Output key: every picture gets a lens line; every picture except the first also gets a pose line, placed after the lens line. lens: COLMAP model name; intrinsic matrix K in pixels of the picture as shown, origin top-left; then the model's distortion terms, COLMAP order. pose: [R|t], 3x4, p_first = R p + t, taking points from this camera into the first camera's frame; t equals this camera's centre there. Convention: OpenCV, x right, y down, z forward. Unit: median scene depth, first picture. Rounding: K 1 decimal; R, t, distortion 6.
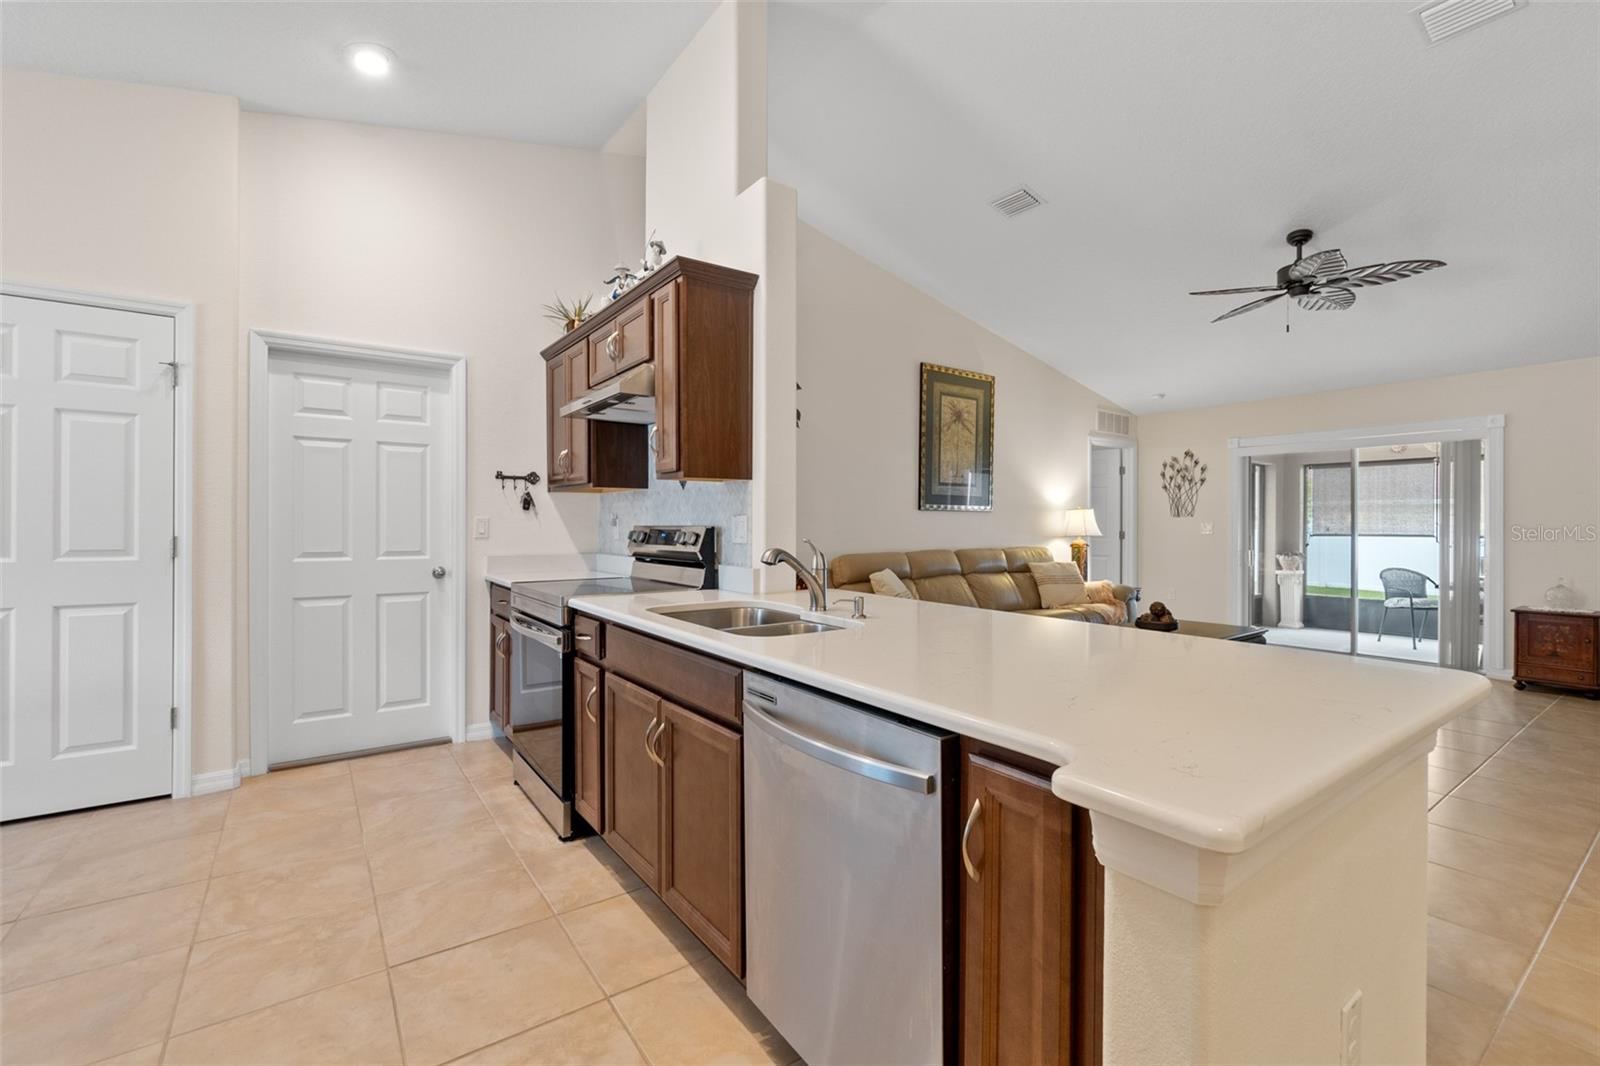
lens RADIAL K [[690.2, 0, 793.0], [0, 690.2, 528.1], [0, 0, 1]] dist [-0.008005, 0.000583]
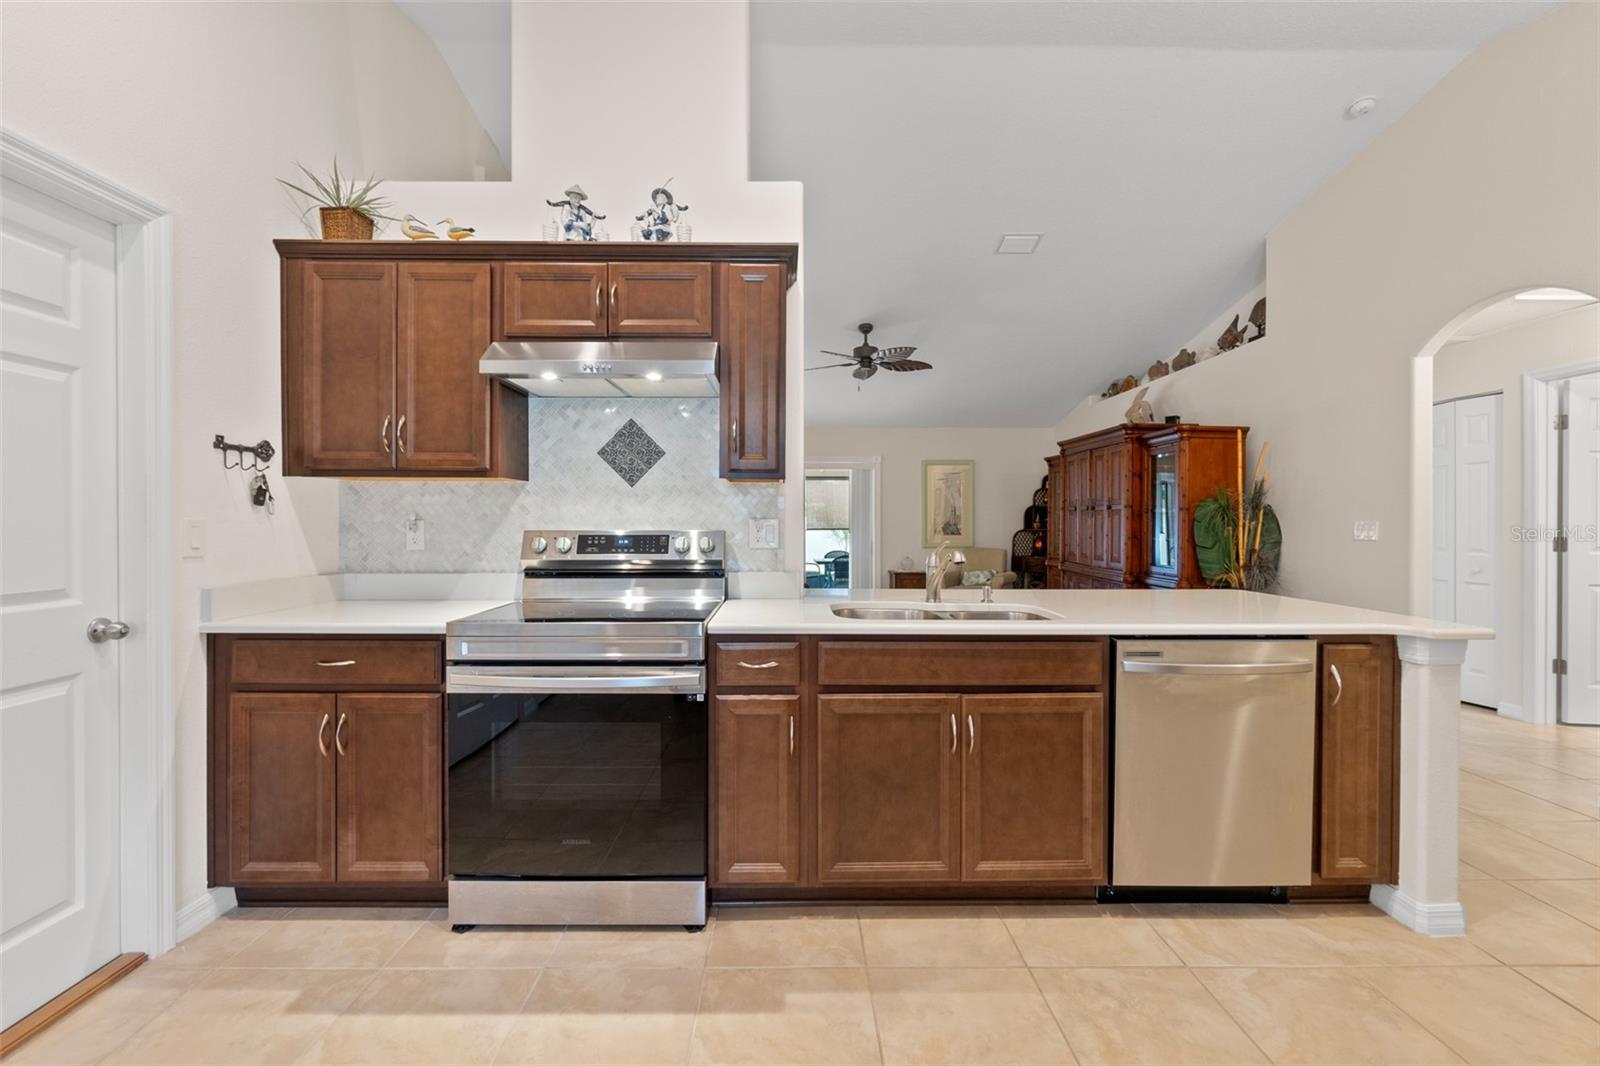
lens RADIAL K [[690.2, 0, 794.3], [0, 690.2, 523.8], [0, 0, 1]] dist [-0.008005, 0.000583]
pose [[0.571846, -0.005182, 0.820345, -0.410598], [0.004583, 0.999985, 0.003122, -0.007095], [-0.820348, 0.001975, 0.571861, 0.203525]]
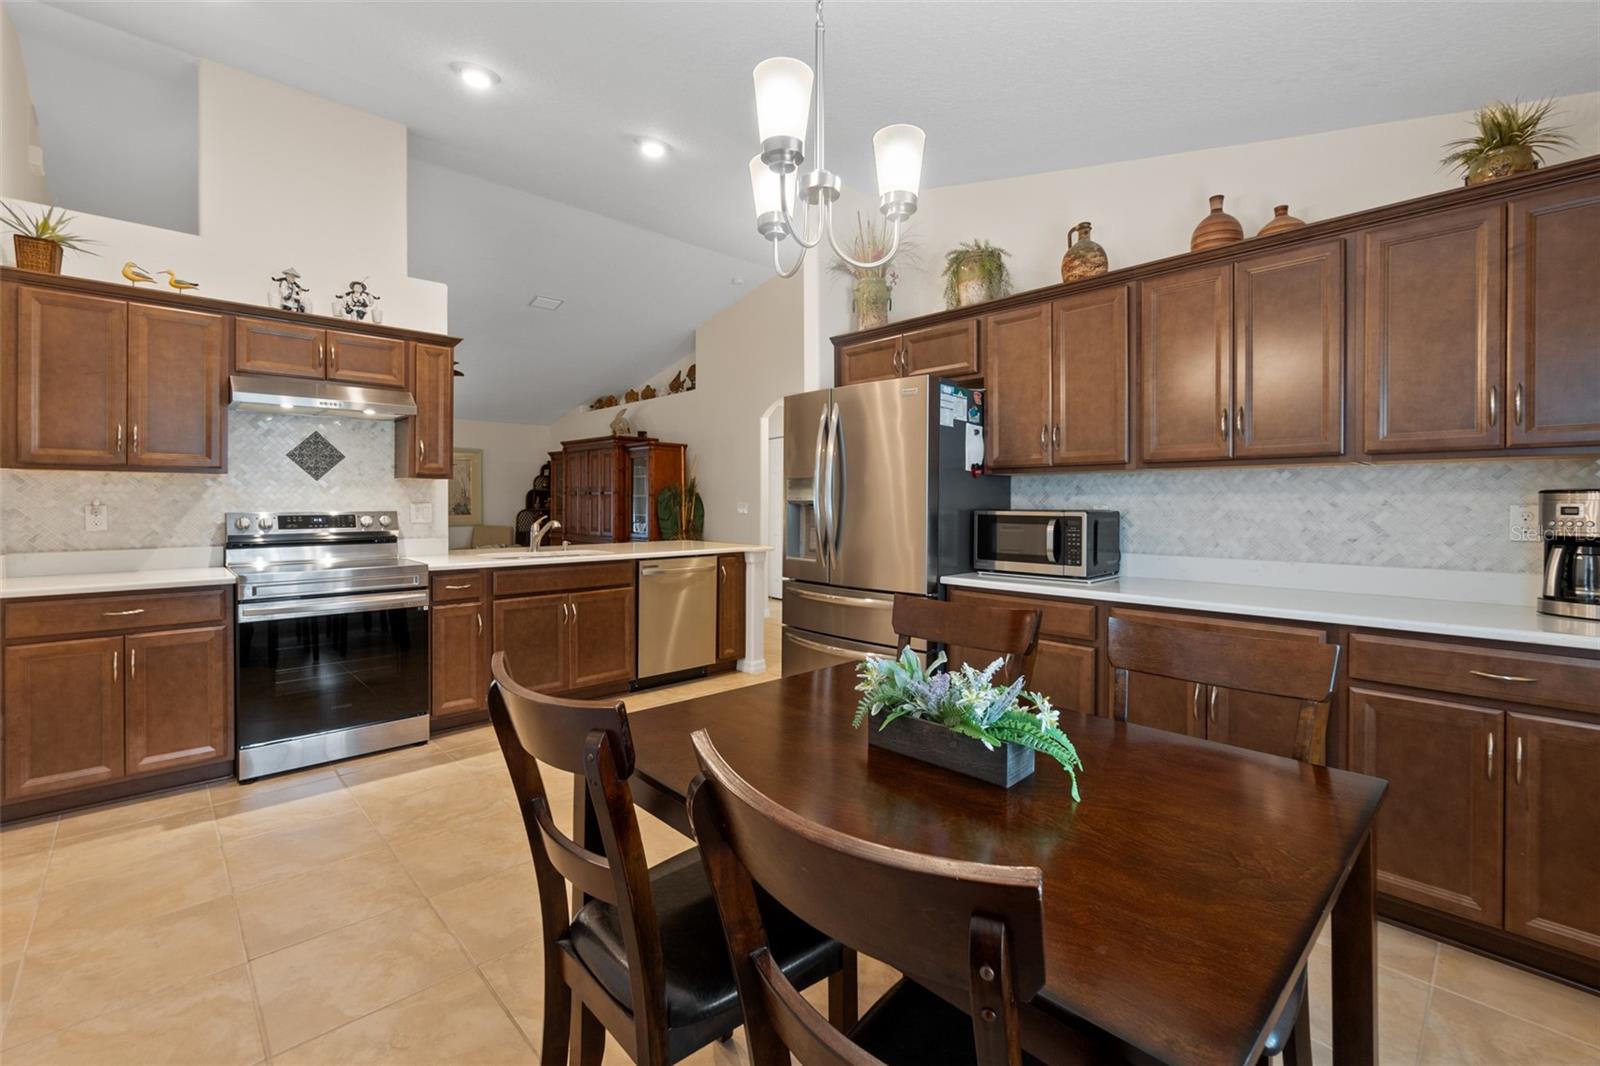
lens RADIAL K [[690.2, 0, 804.7], [0, 690.2, 503.5], [0, 0, 1]] dist [-0.008005, 0.000583]
pose [[-0.153439, -0.006788, 0.988135, -0.799172], [0.003790, 0.999965, 0.007457, -0.012630], [-0.988151, 0.004889, -0.153408, 0.207513]]
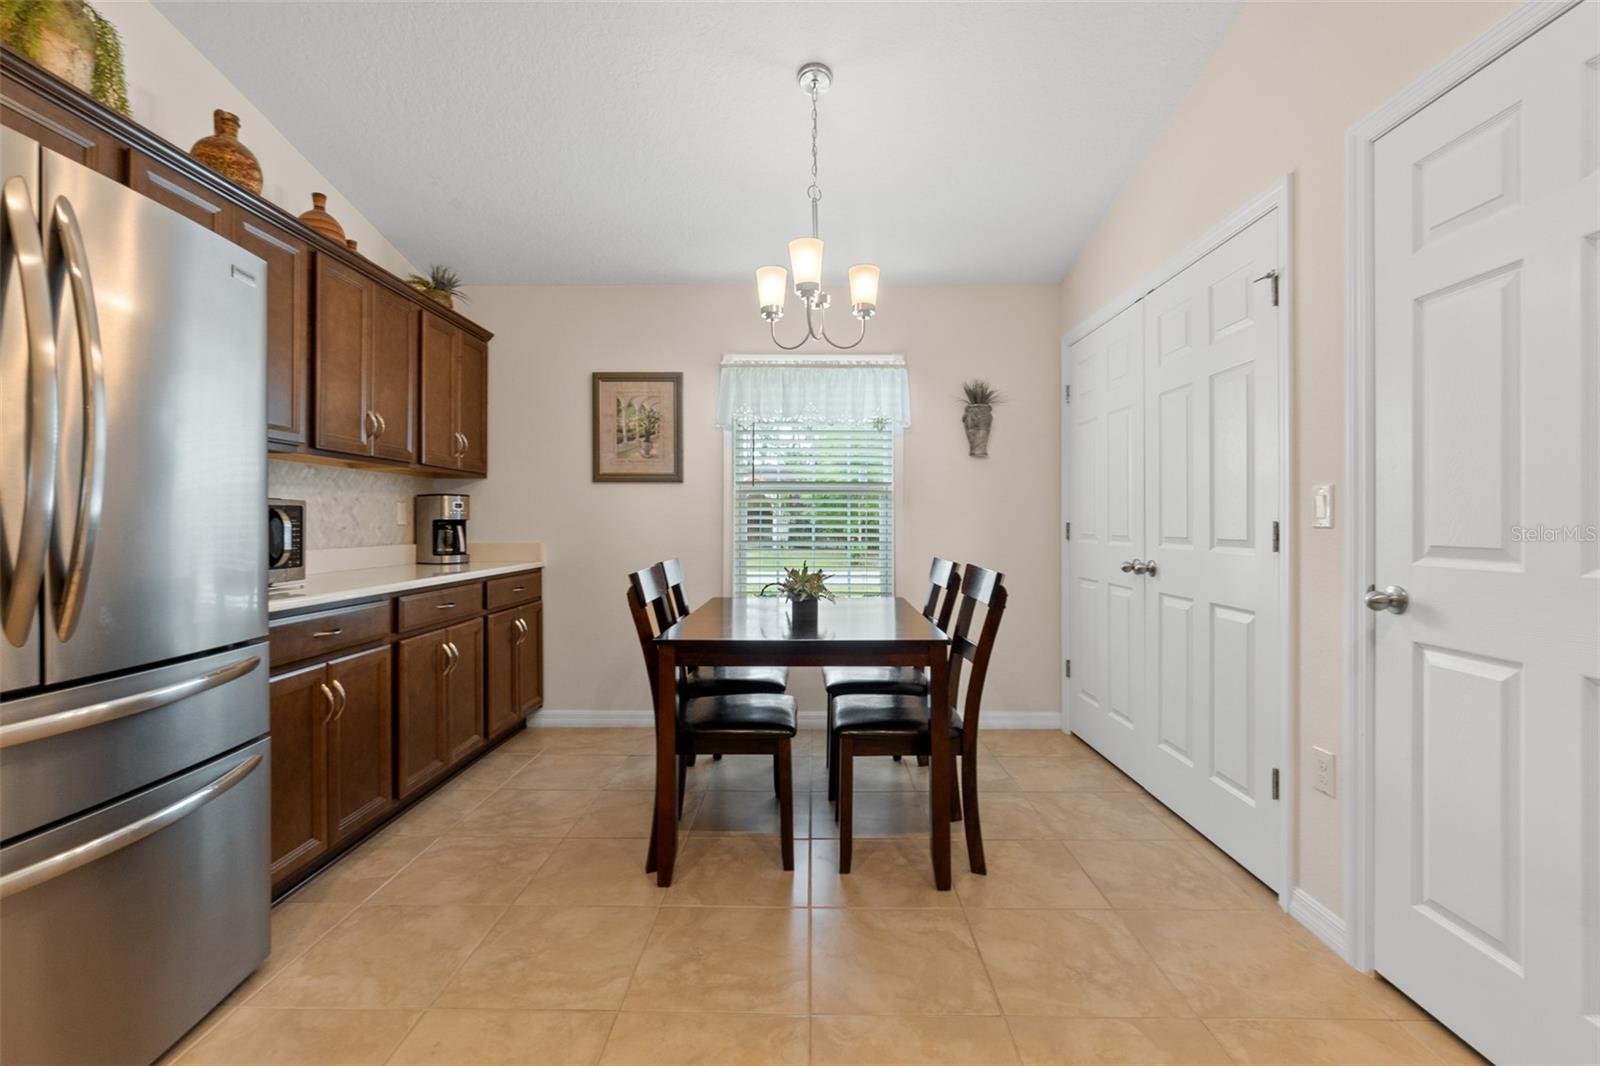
lens RADIAL K [[690.2, 0, 808.6], [0, 690.2, 513.4], [0, 0, 1]] dist [-0.008005, 0.000583]
pose [[-0.582528, -0.016218, -0.812649, -0.203263], [-0.006665, 0.999863, -0.015176, 0.008988], [0.812783, -0.003425, -0.582556, 0.403984]]
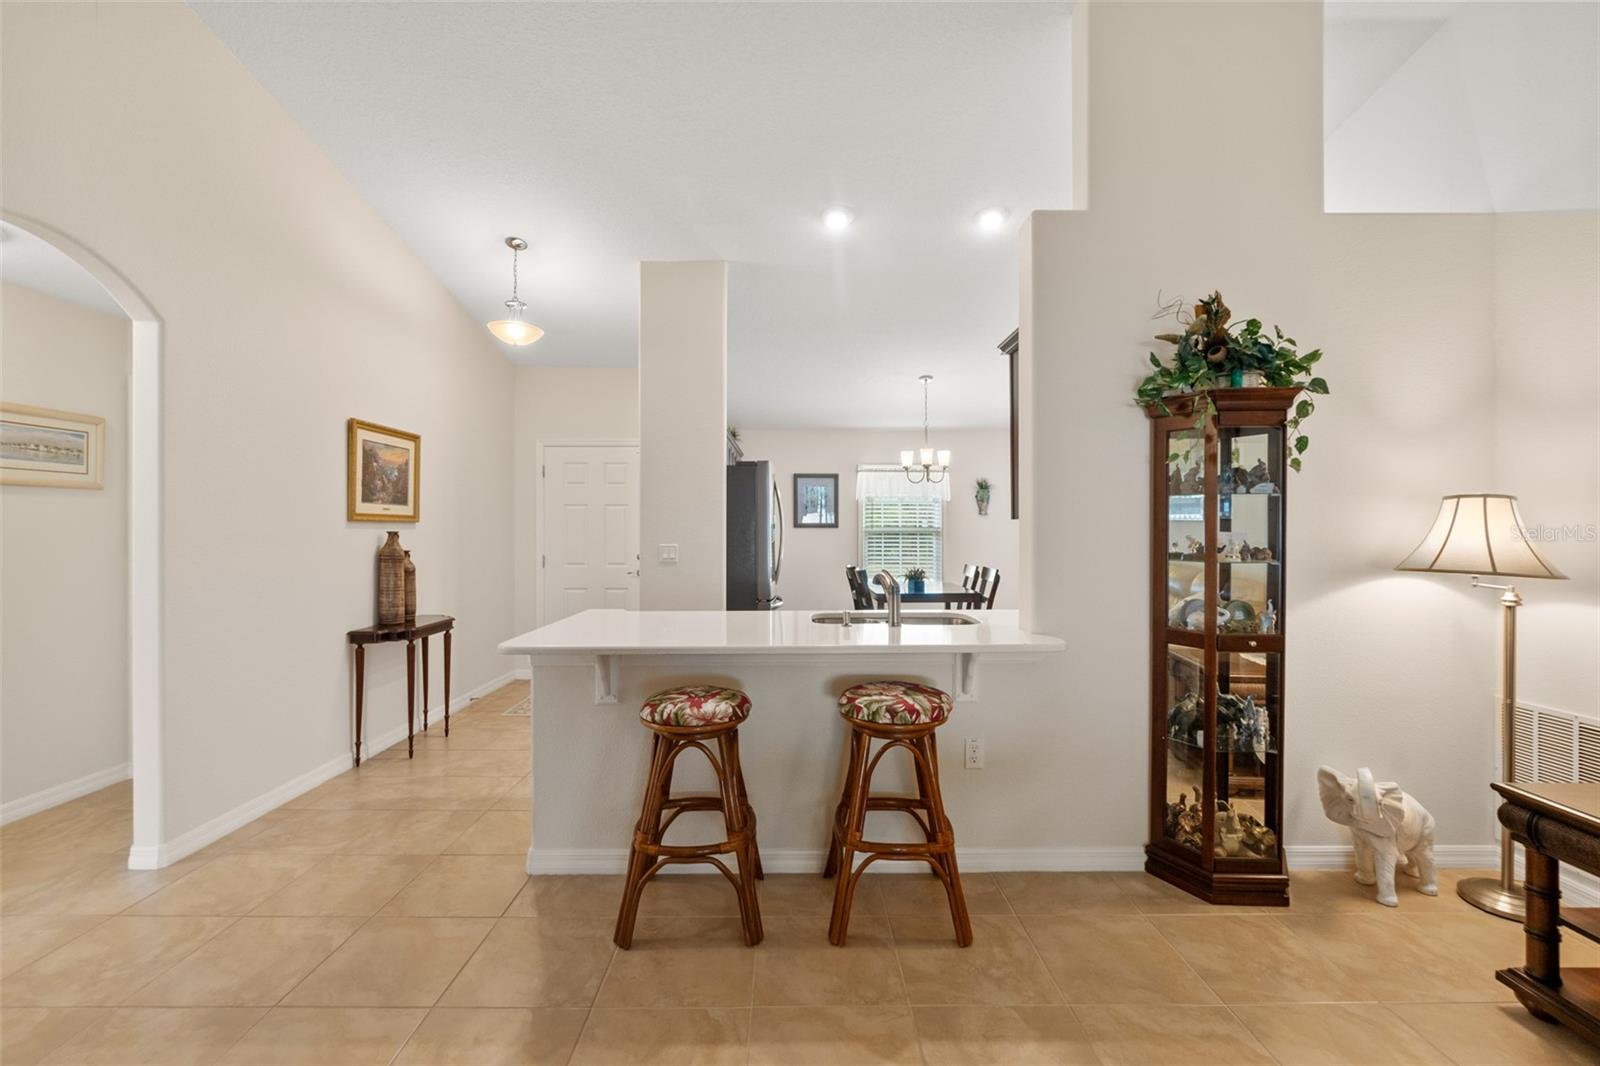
lens RADIAL K [[690.2, 0, 807.3], [0, 690.2, 525.9], [0, 0, 1]] dist [-0.008005, 0.000583]
pose [[-0.562751, -0.008327, -0.826585, 0.468404], [-0.006717, 0.999962, -0.005500, -0.025303], [0.826600, 0.002457, -0.562785, 0.624057]]
